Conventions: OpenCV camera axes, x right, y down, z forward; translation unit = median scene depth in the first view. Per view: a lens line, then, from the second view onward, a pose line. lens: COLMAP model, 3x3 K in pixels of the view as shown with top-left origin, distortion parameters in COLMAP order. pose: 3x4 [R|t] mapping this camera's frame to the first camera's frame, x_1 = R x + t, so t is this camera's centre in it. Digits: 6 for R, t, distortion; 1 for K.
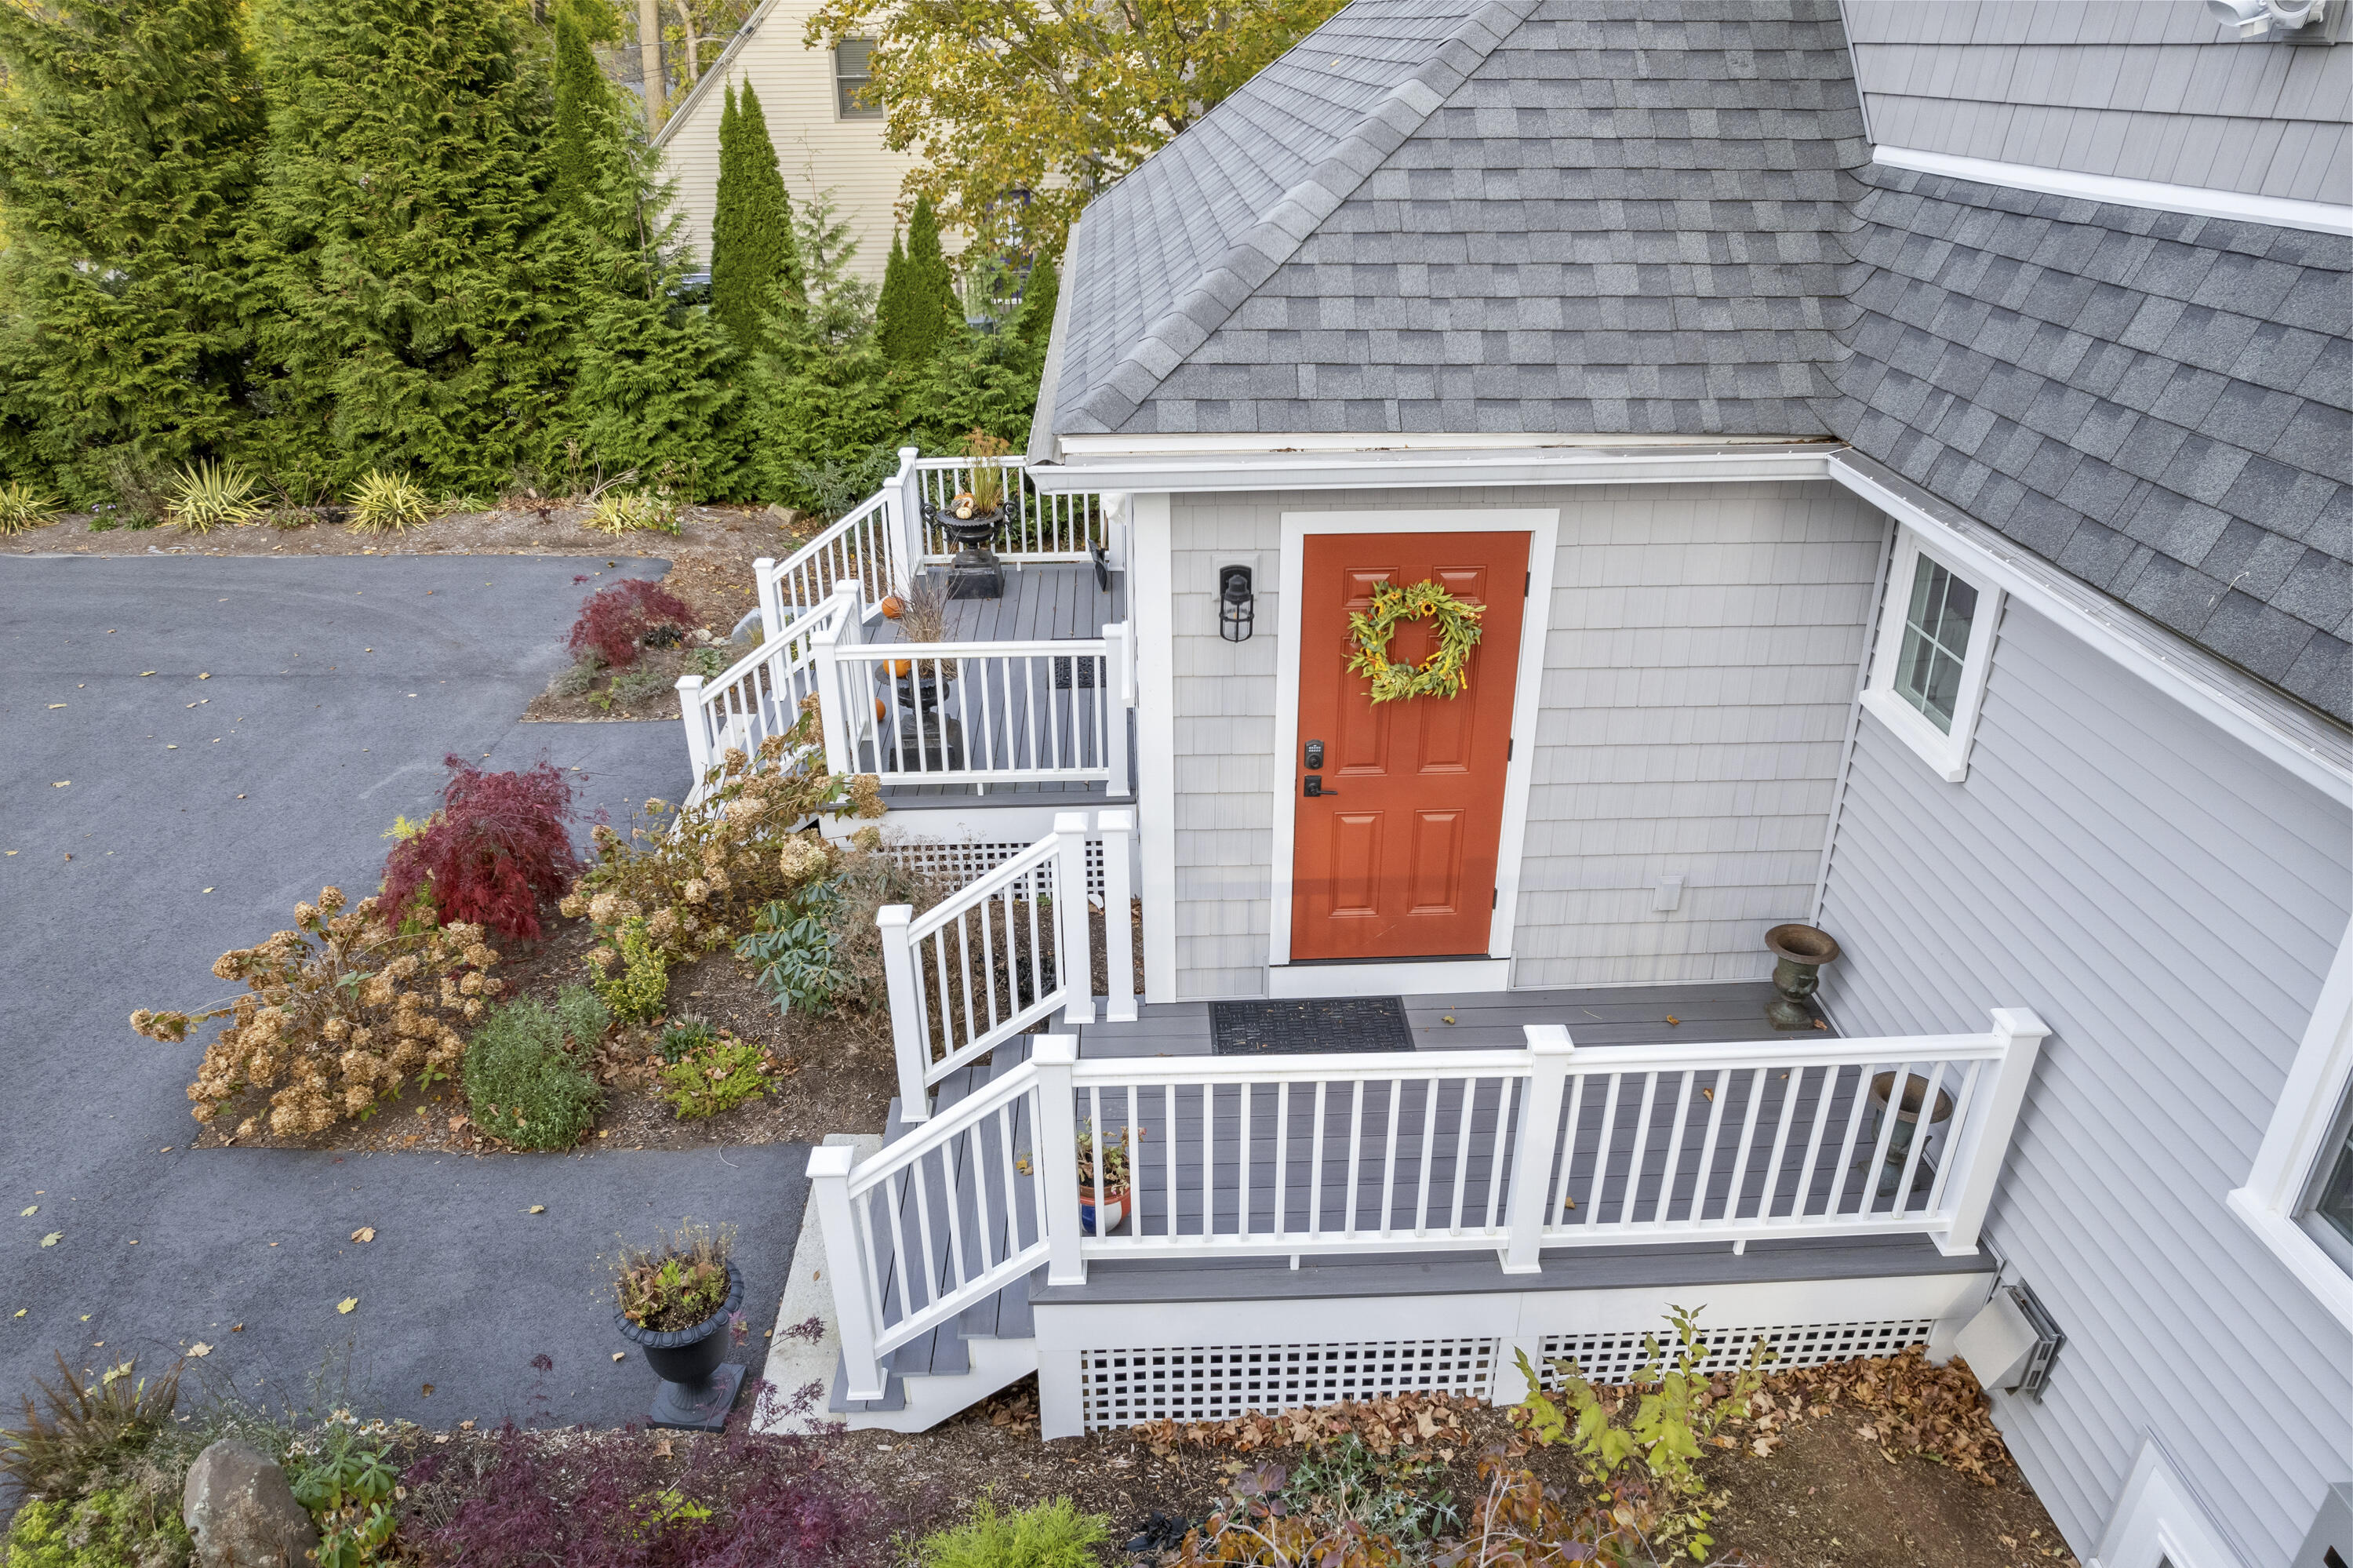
lens RADIAL K [[1503.3, 0, 1194.3], [0, 1503.3, 791.1], [0, 0, 1]] dist [-0.071557, 0.067484]
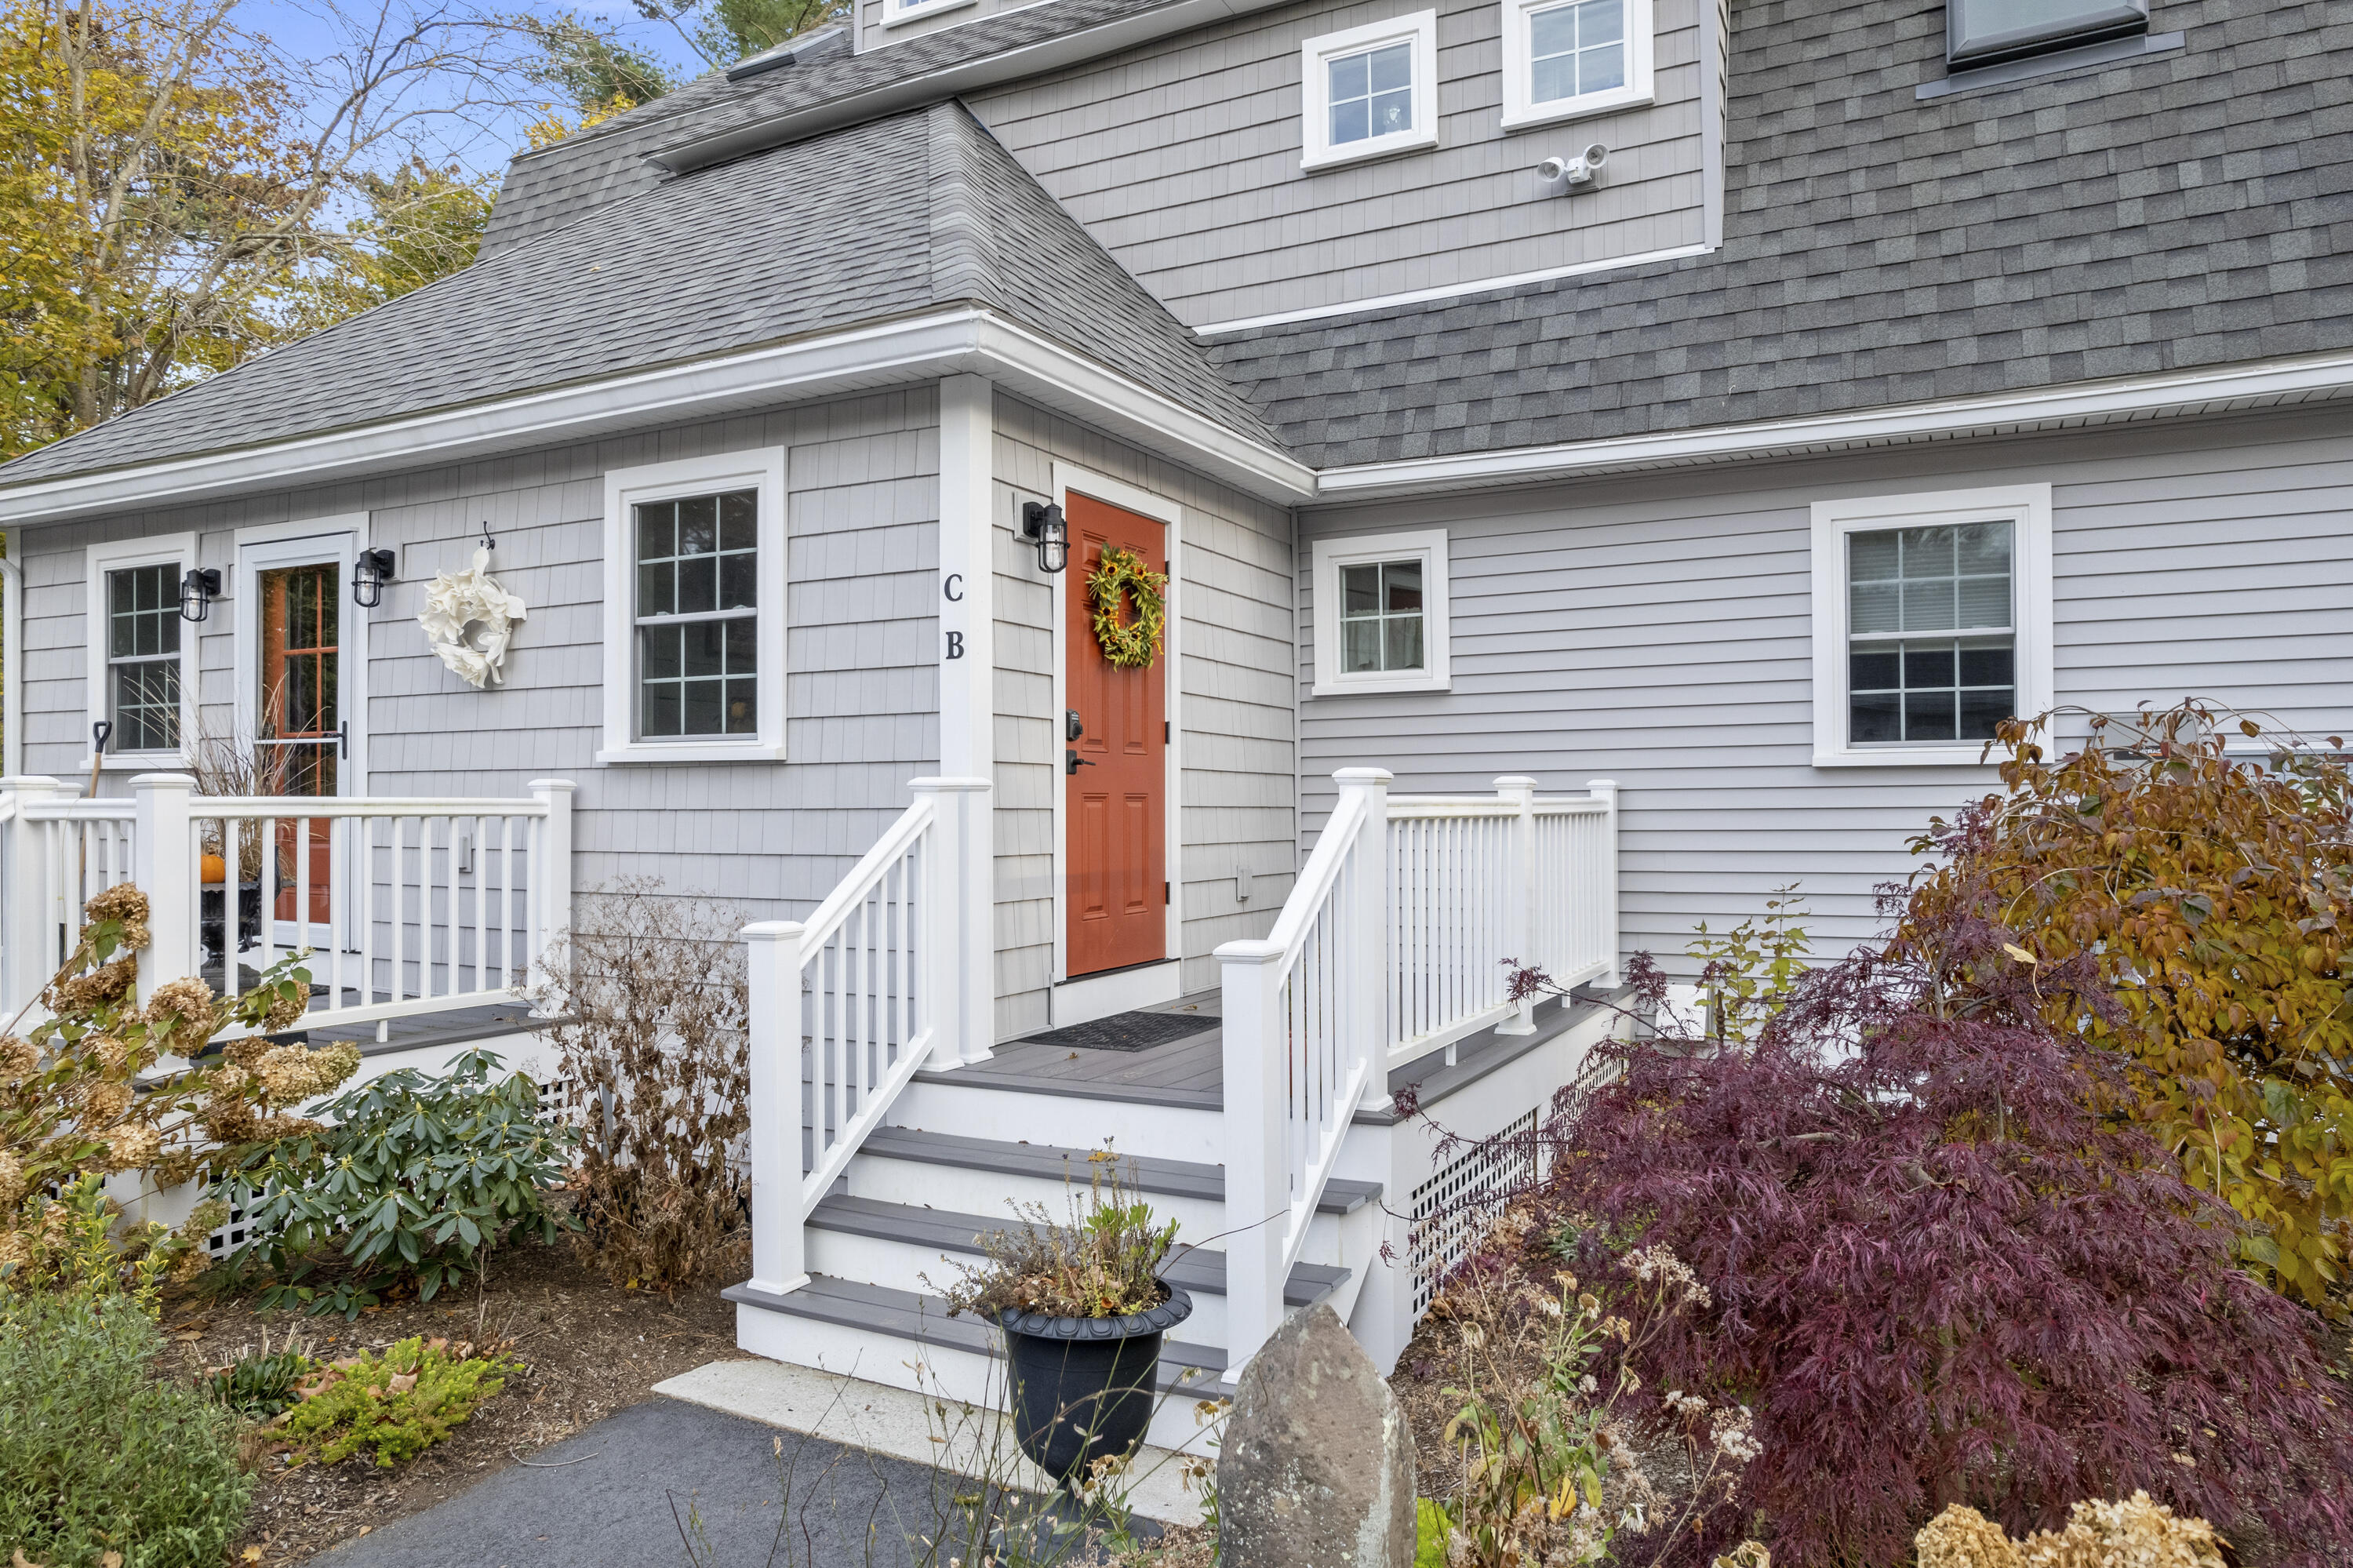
lens RADIAL K [[1503.3, 0, 1194.3], [0, 1503.3, 791.1], [0, 0, 1]] dist [-0.071557, 0.067484]
pose [[0.491872, 0.004103, 0.870658, -0.783950], [0.400267, 0.886986, -0.230309, 0.289920], [-0.773206, 0.461778, 0.434641, 0.573629]]
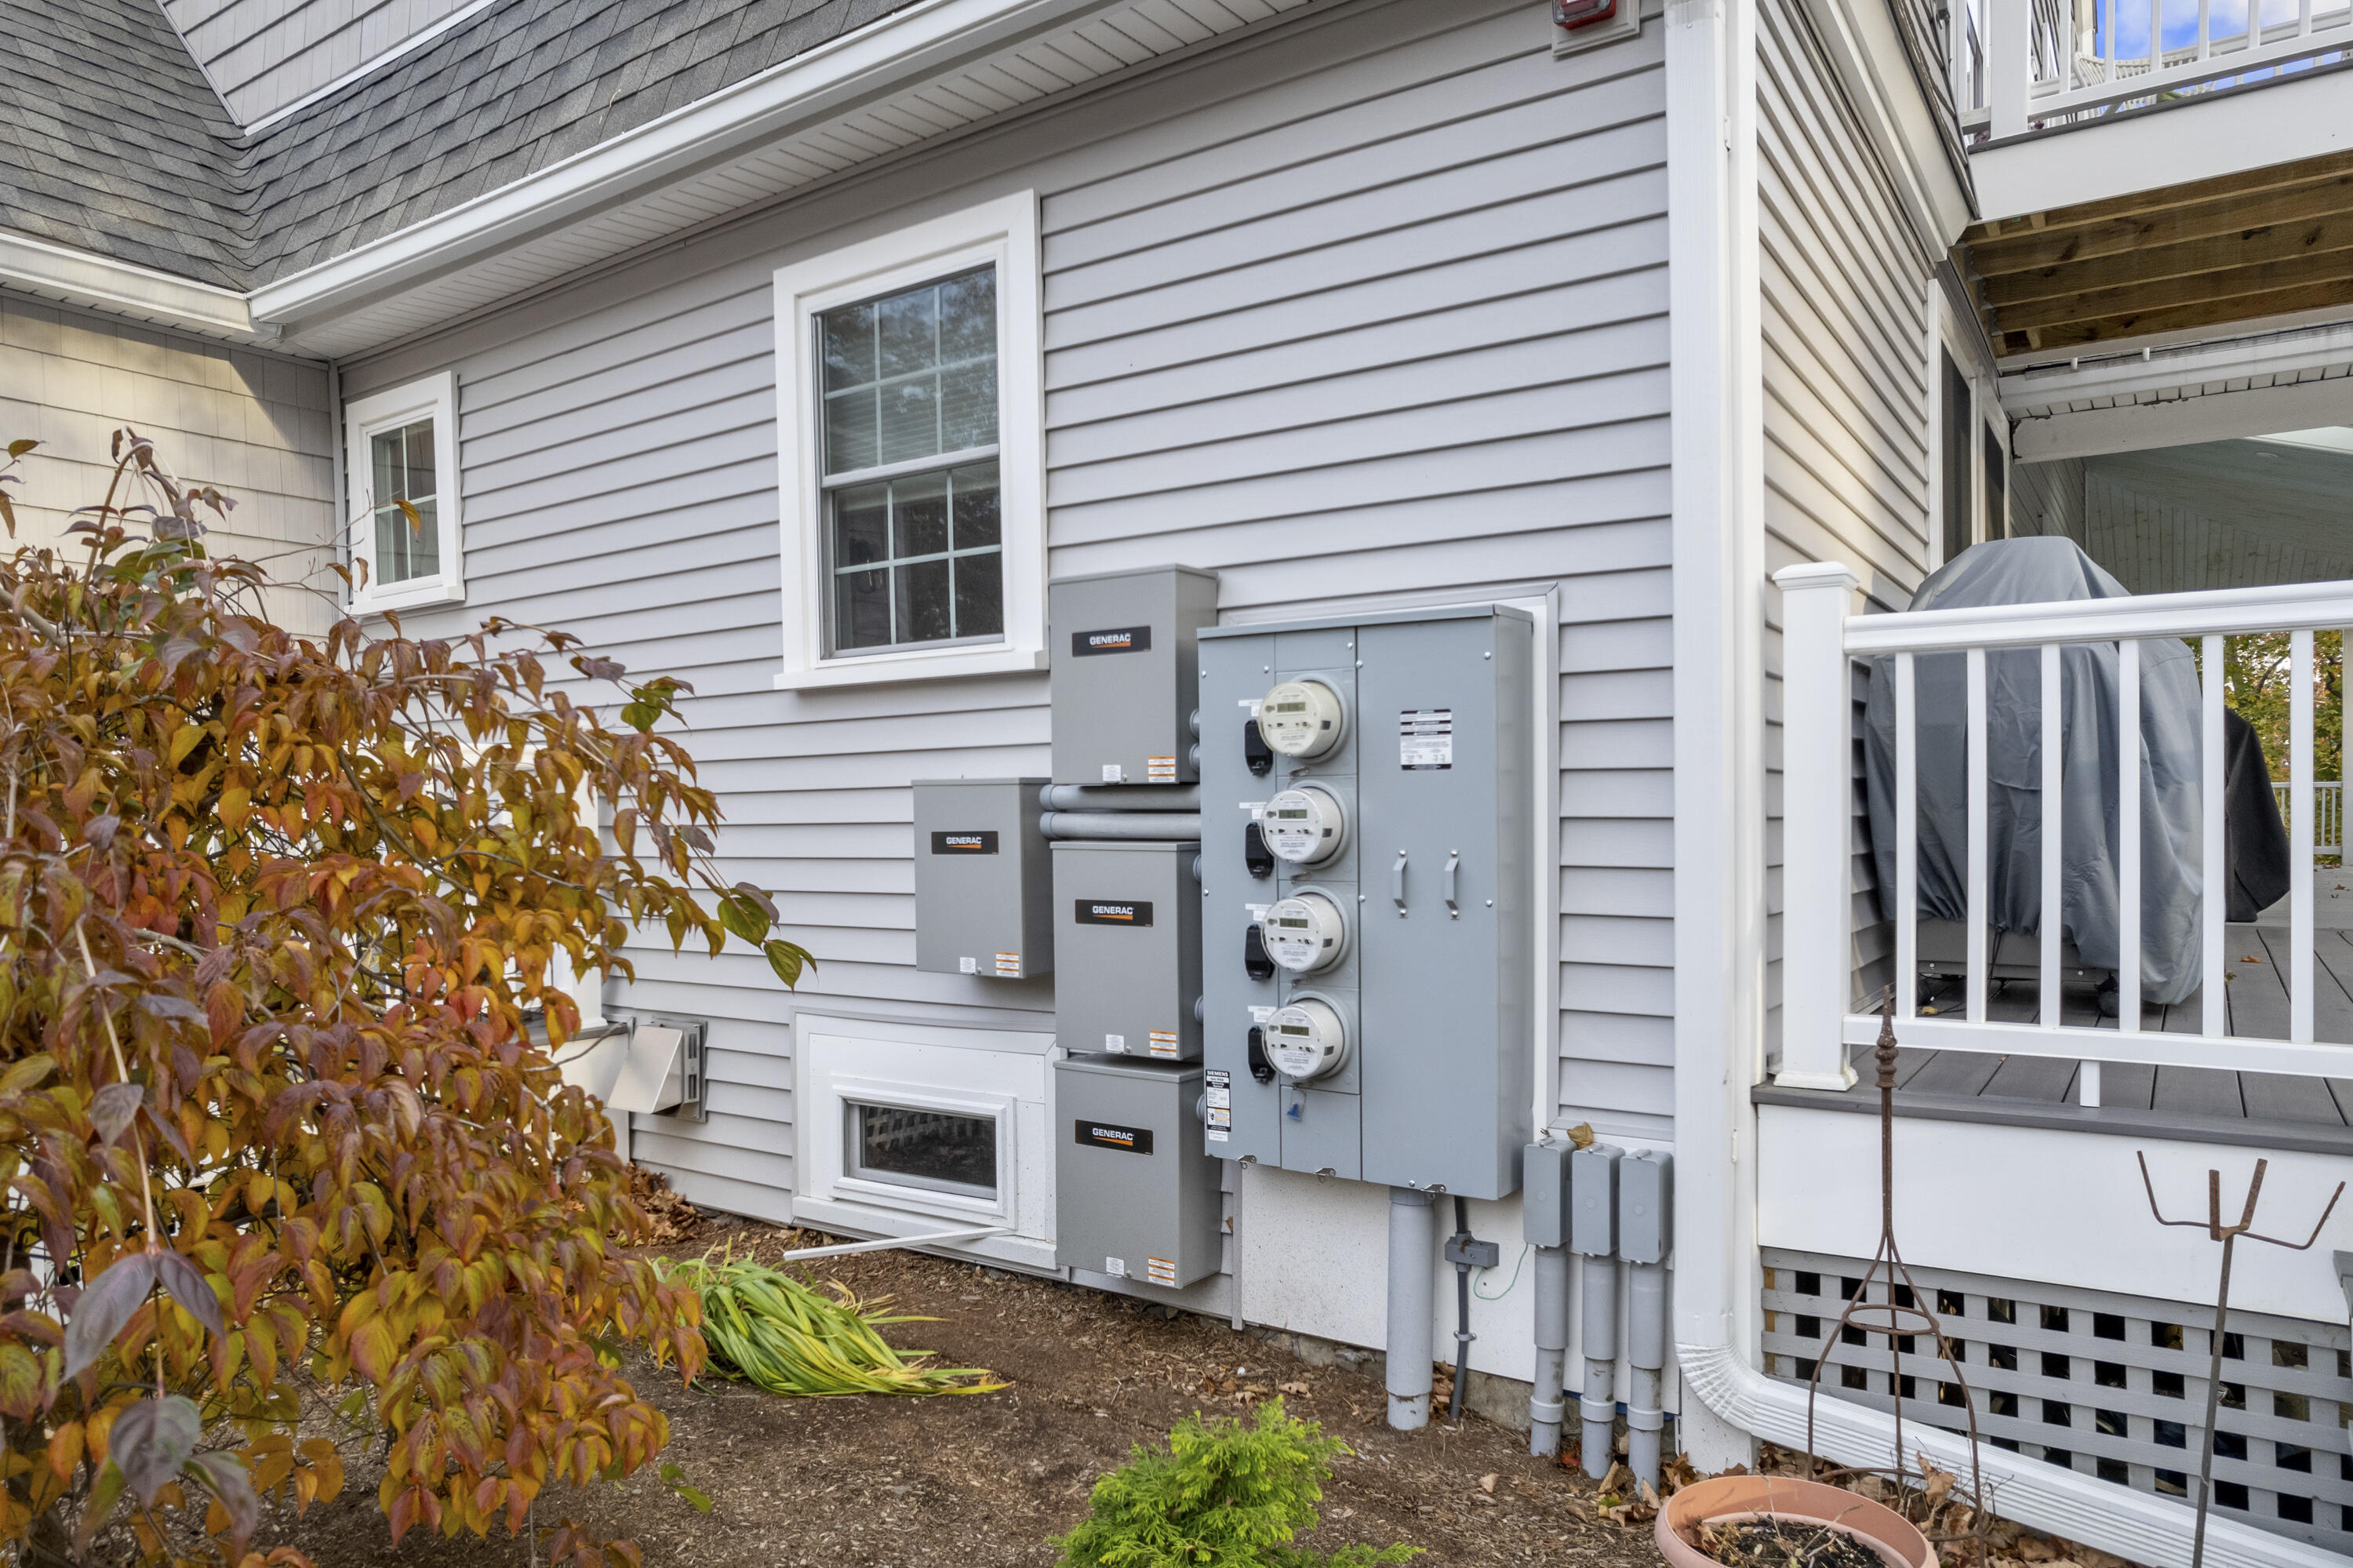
lens RADIAL K [[1497.8, 0, 1175.1], [0, 1497.8, 837.6], [0, 0, 1]] dist [-0.026444, 0.000571]
pose [[0.601385, -0.018803, 0.798738, 0.004723], [0.371828, 0.891447, -0.258971, 0.532995], [-0.707163, 0.452735, 0.543095, 0.179889]]
